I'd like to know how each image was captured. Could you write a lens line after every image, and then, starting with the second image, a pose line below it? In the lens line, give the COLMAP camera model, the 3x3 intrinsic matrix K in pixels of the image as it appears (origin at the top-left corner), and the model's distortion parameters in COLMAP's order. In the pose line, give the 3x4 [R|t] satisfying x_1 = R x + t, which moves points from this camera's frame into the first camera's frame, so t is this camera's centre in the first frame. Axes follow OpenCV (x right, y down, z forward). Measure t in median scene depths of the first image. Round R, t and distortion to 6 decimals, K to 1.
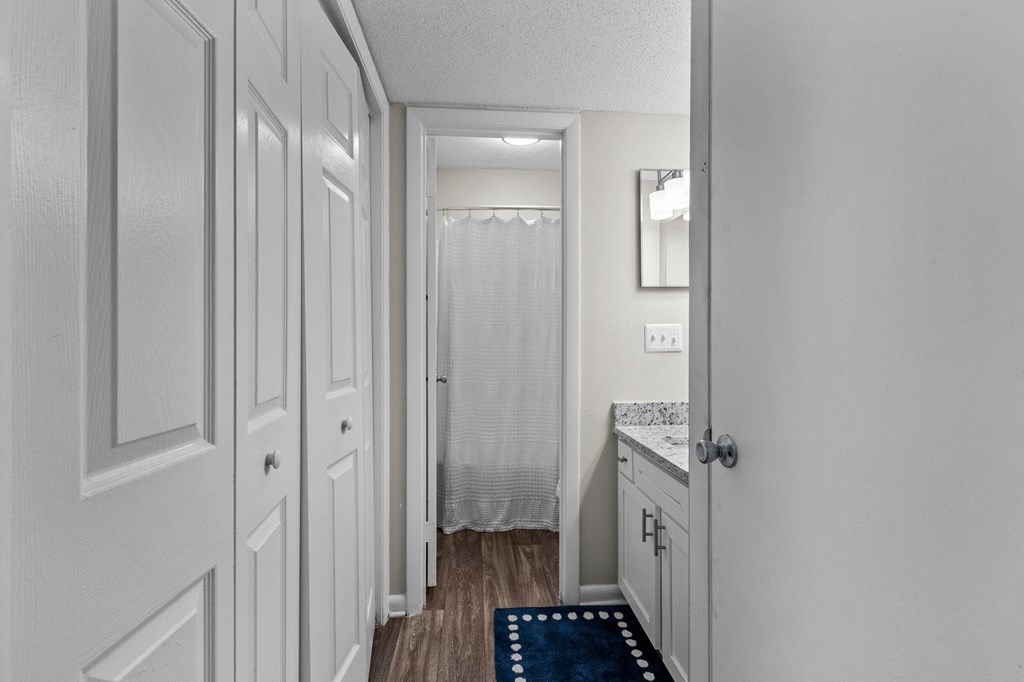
lens RADIAL K [[470.0, 0, 516.2], [0, 470.0, 328.7], [0, 0, 1]] dist [0.000244, -0.000977]
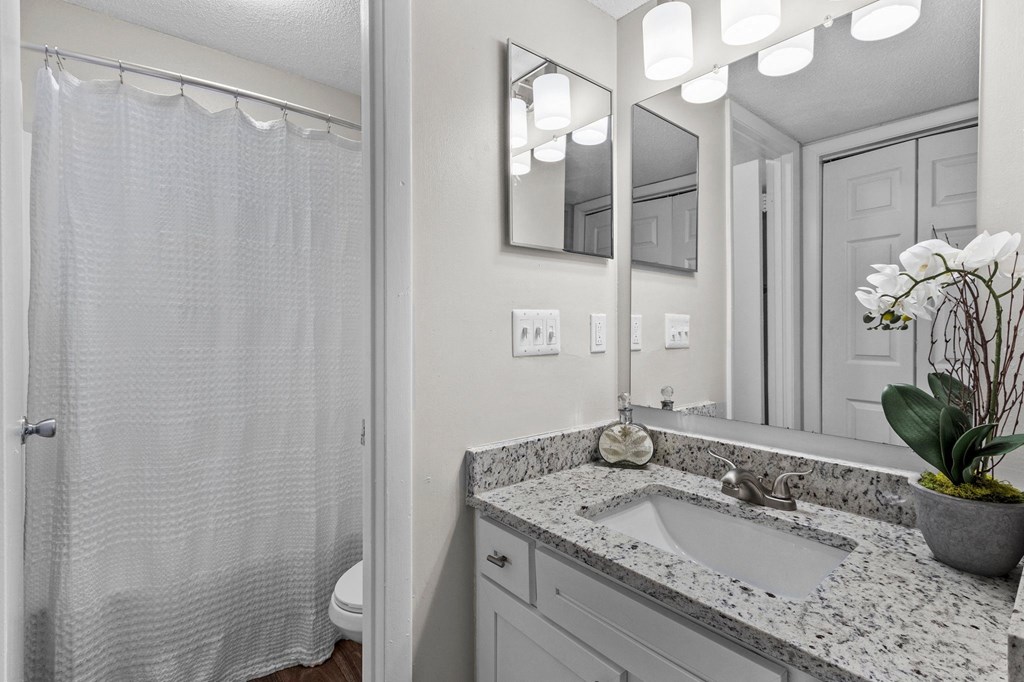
lens RADIAL K [[470.0, 0, 516.2], [0, 470.0, 328.7], [0, 0, 1]] dist [0.000244, -0.000977]
pose [[0.814271, 0.000128, 0.580486, -0.068430], [-0.014124, 0.999708, 0.019593, 0.000995], [-0.580314, -0.024152, 0.814035, 0.512043]]
